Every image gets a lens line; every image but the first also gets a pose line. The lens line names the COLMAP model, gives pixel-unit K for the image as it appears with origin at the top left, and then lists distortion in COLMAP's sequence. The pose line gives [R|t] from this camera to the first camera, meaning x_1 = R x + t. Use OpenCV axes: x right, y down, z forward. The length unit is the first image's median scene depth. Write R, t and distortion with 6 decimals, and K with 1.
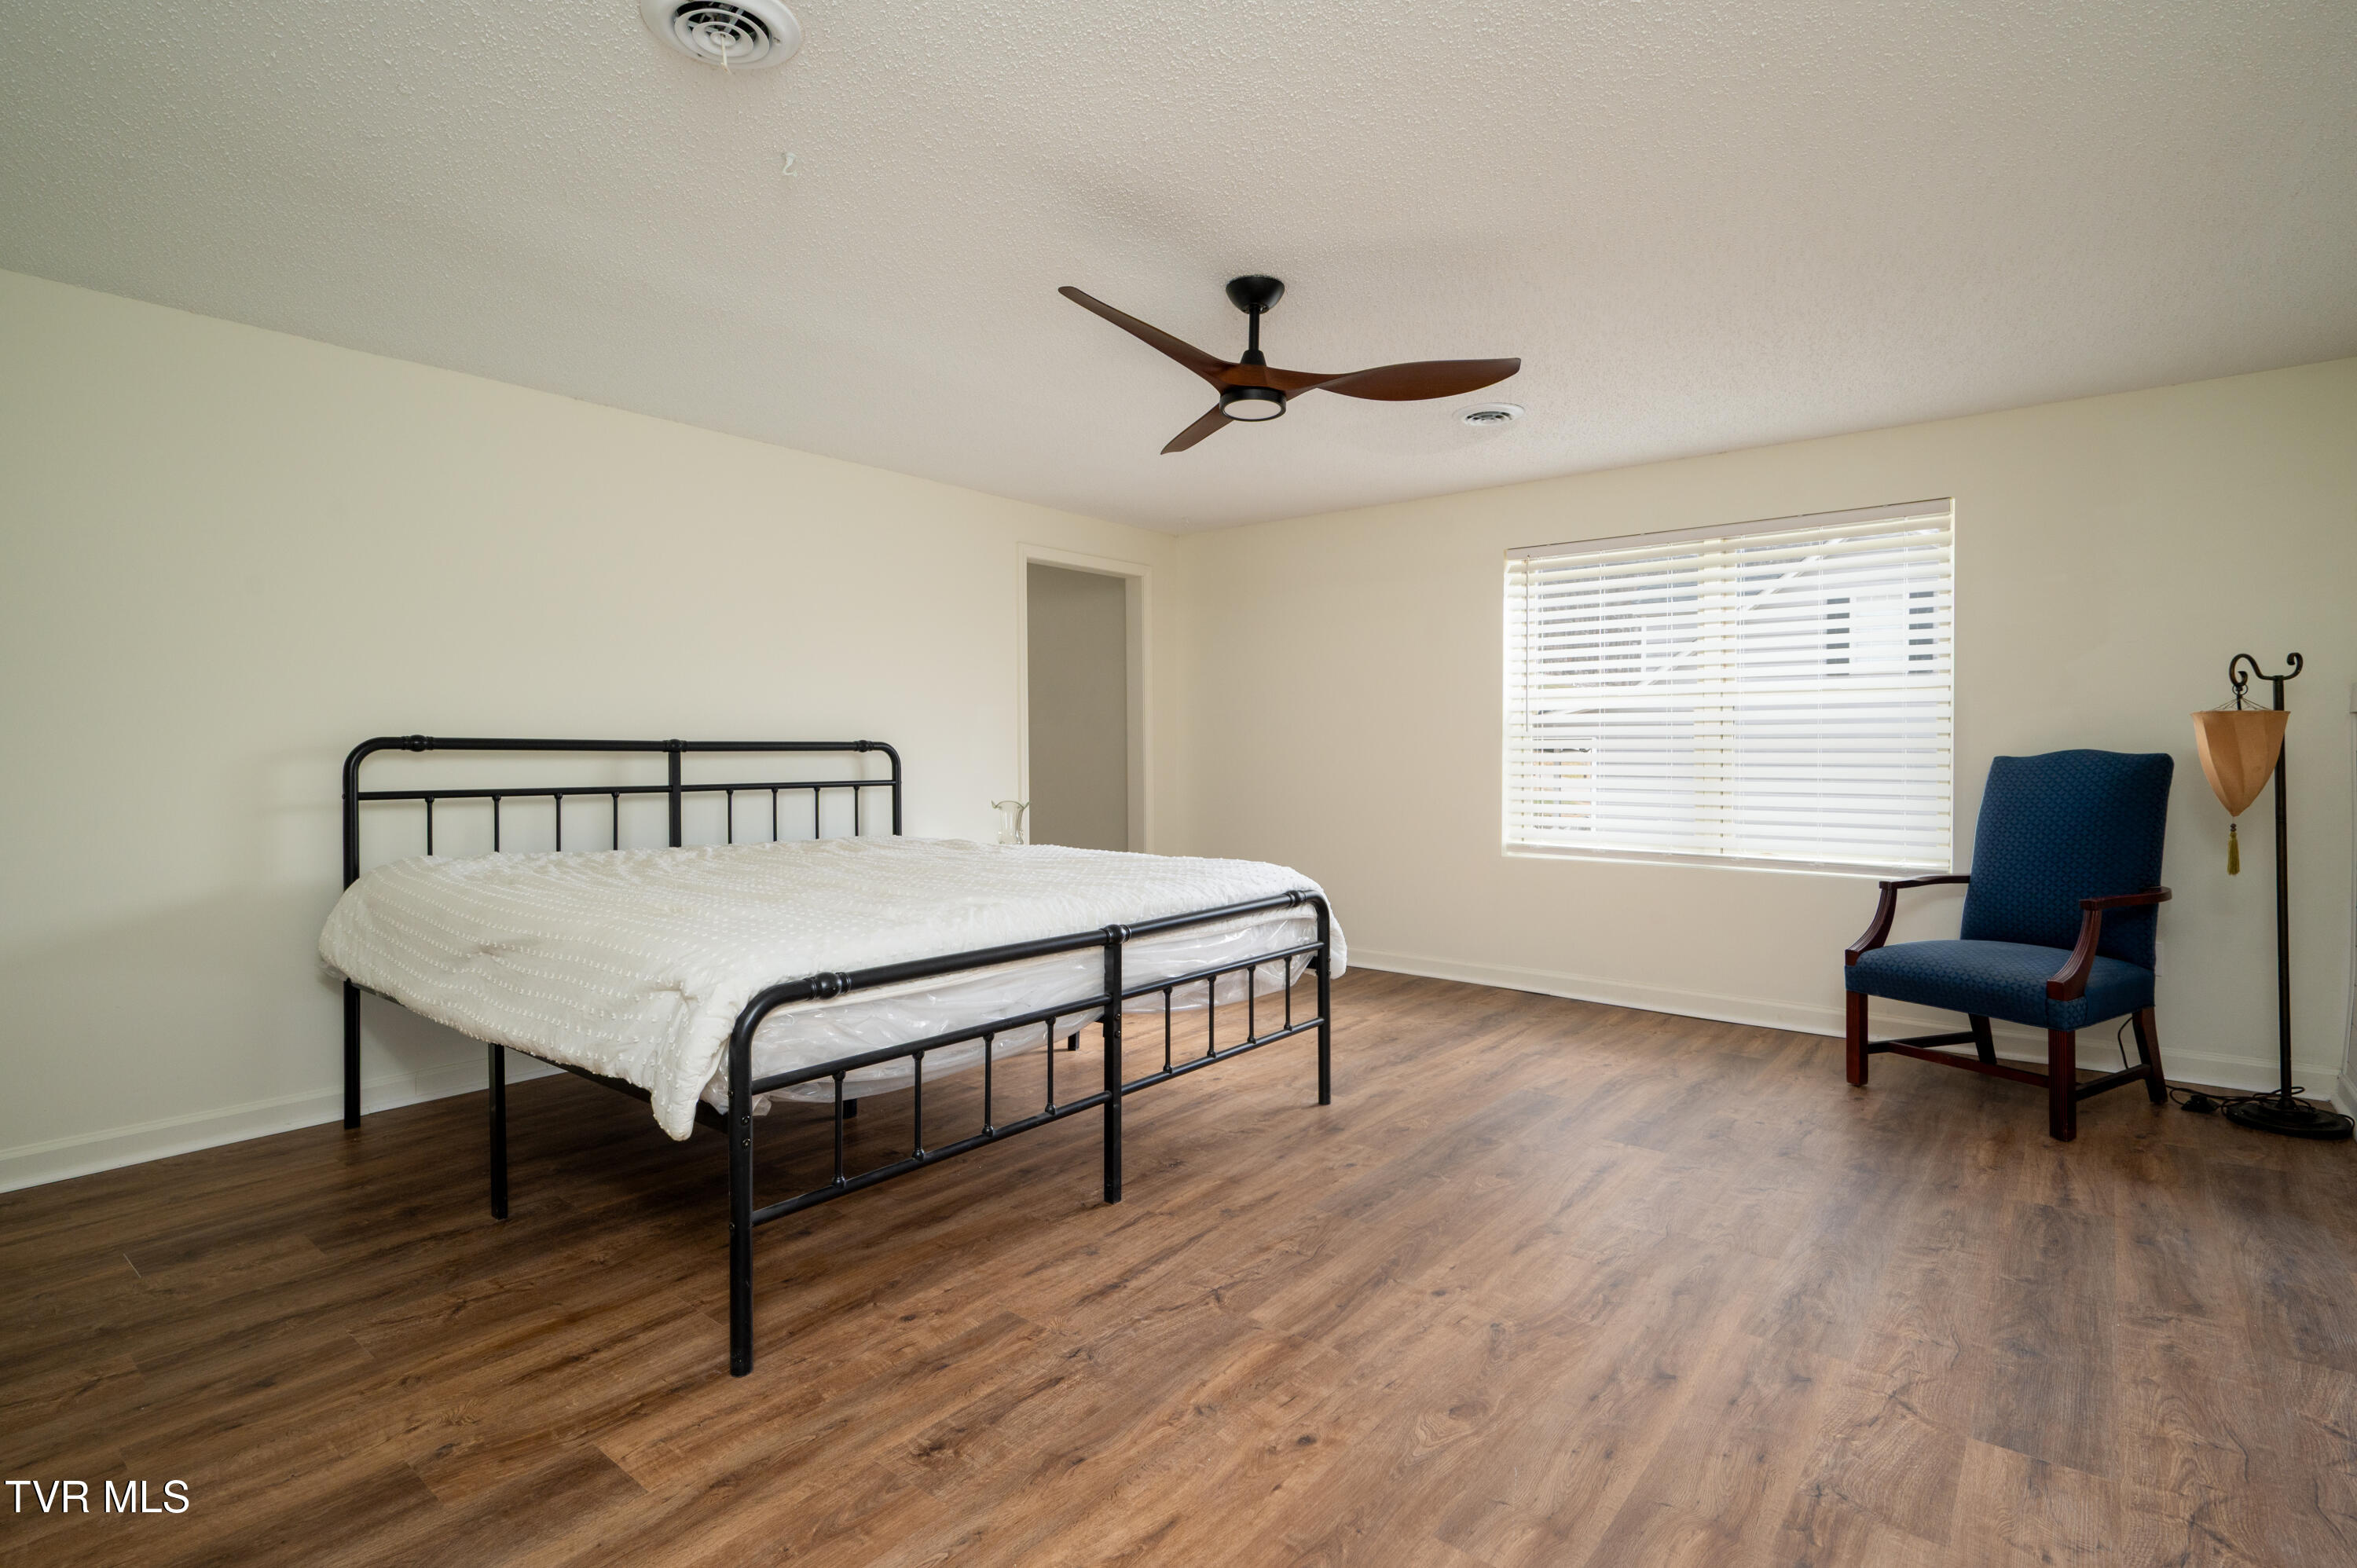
lens RADIAL K [[1153.8, 0, 1189.9], [0, 1153.8, 773.5], [0, 0, 1]] dist [-0.004919, -0.000620]
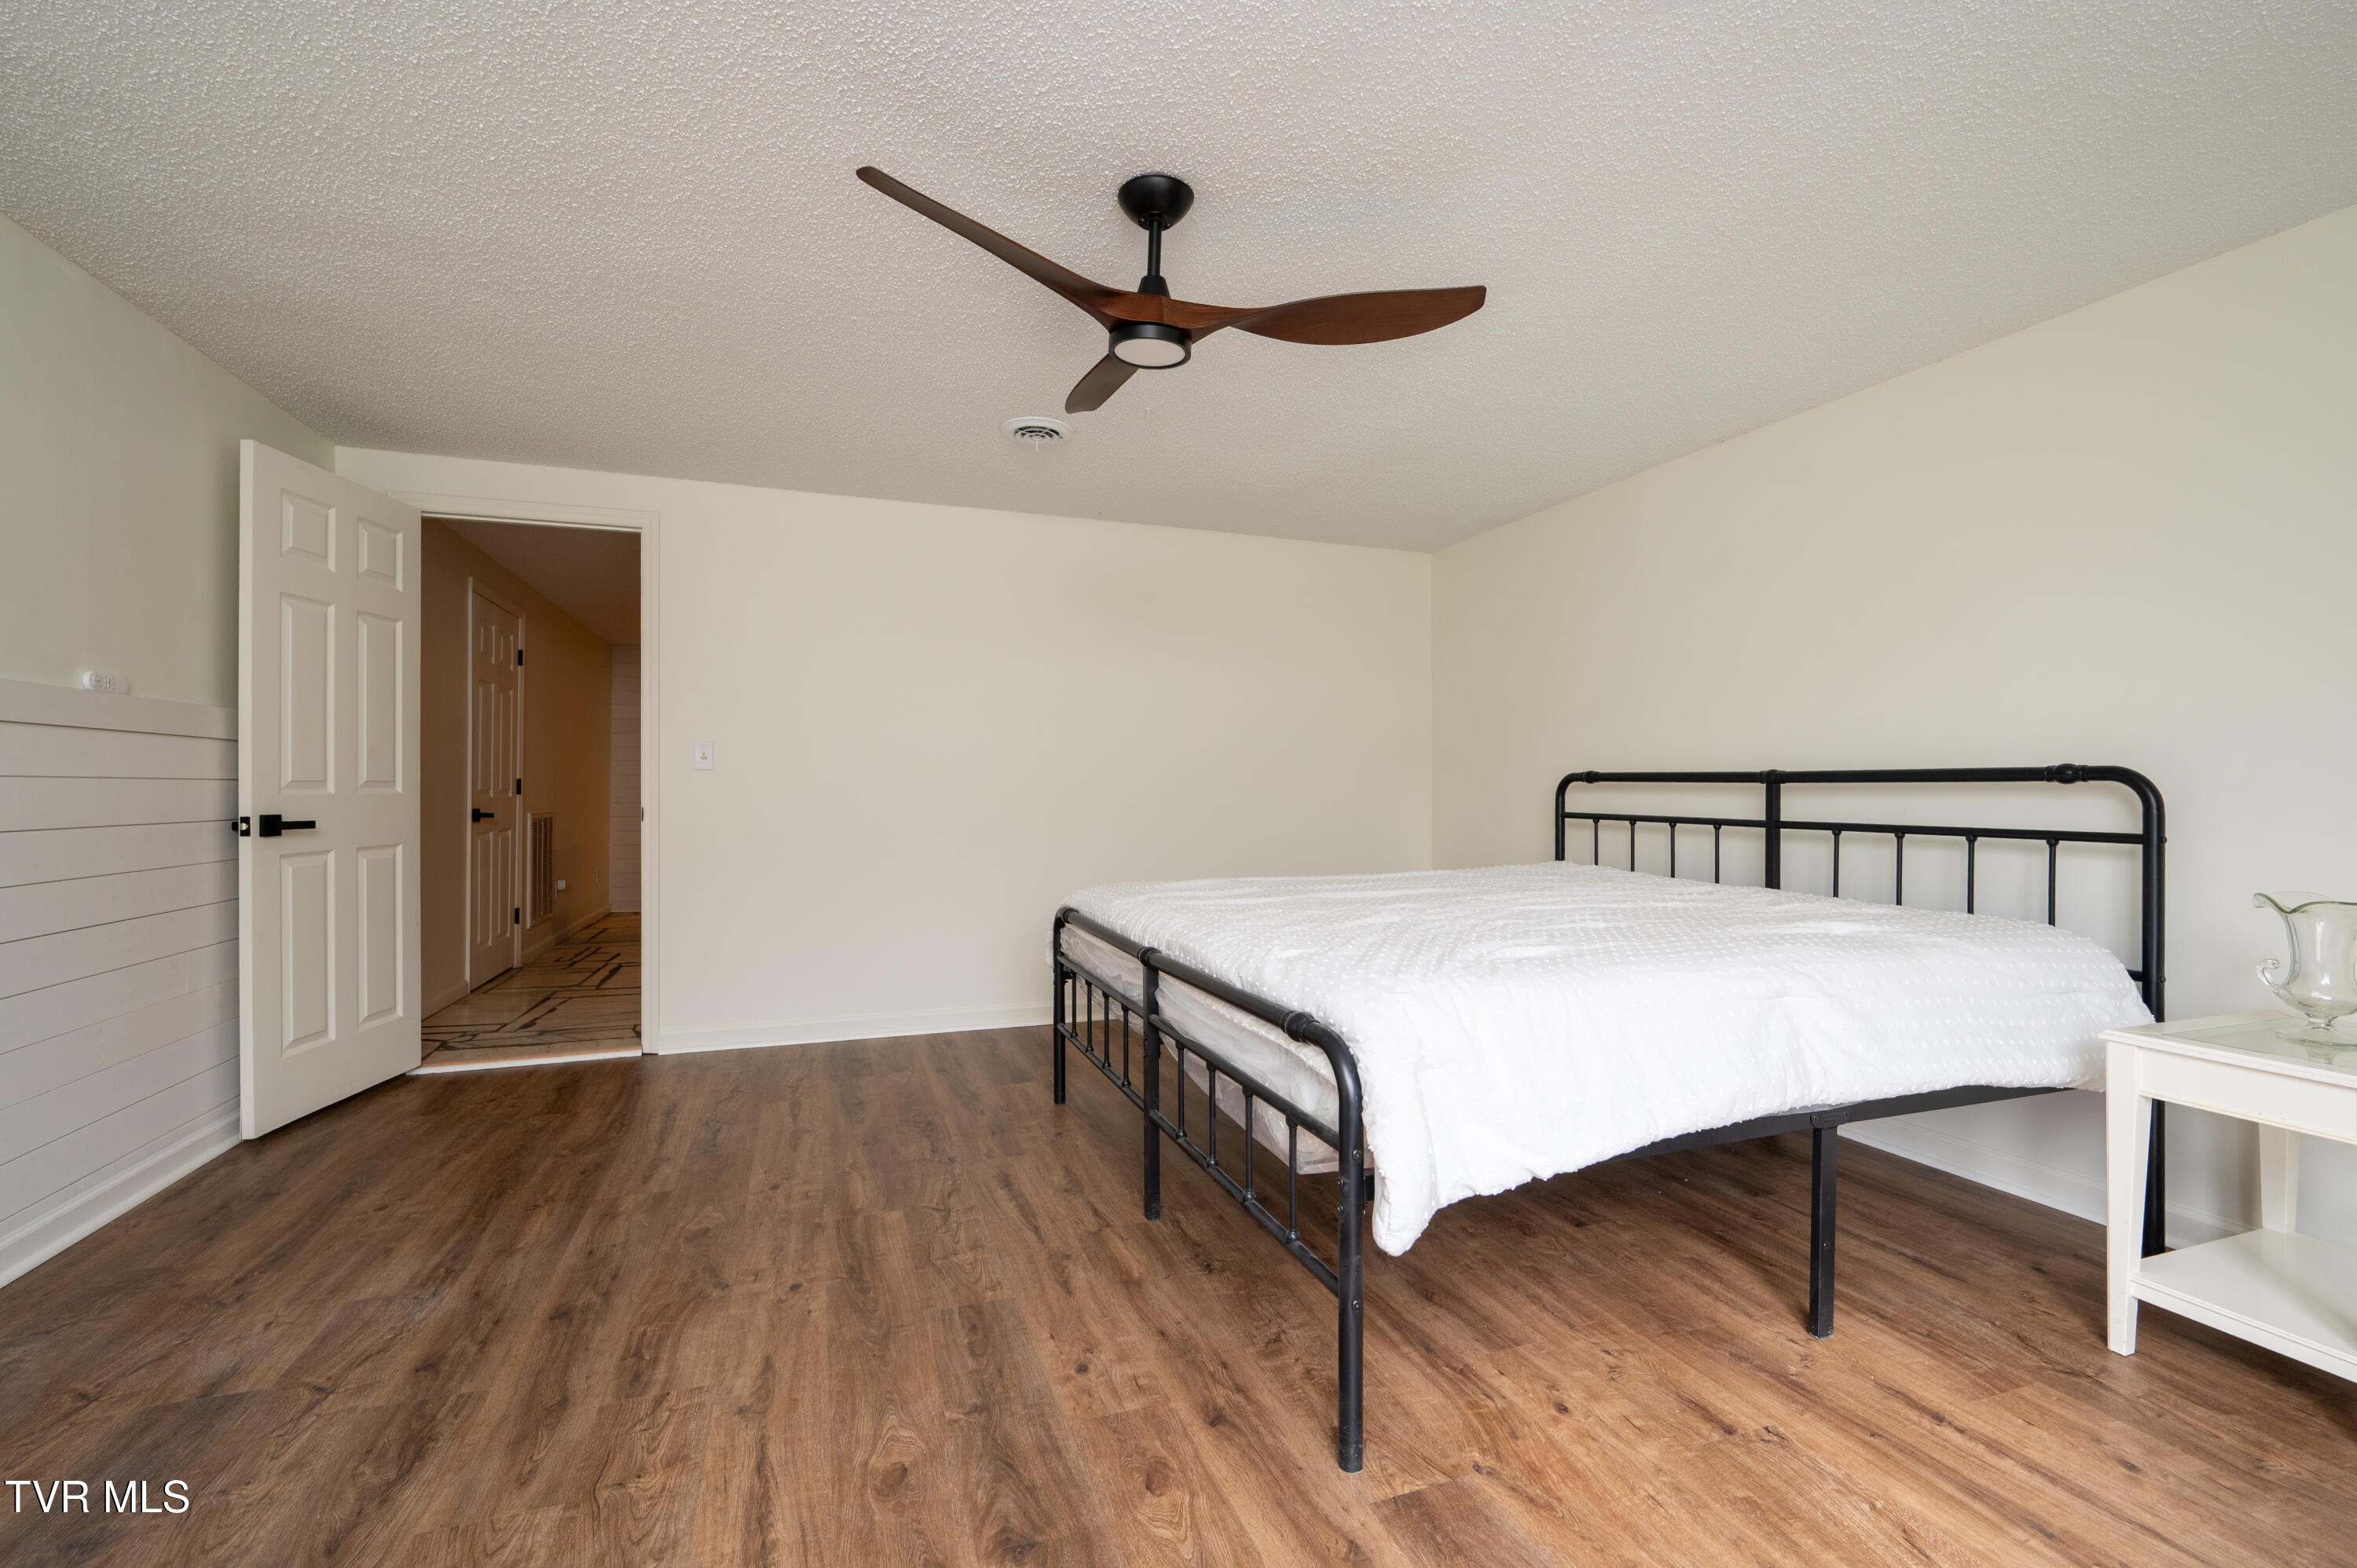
lens RADIAL K [[1011.0, 0, 1185.8], [0, 1011.0, 783.6], [0, 0, 1]] dist [0.001246, 0.000748]
pose [[-0.523065, 0.000248, -0.852293, 0.758707], [-0.015516, 0.999831, 0.009813, -0.030847], [0.852152, 0.018357, -0.522973, 1.640492]]
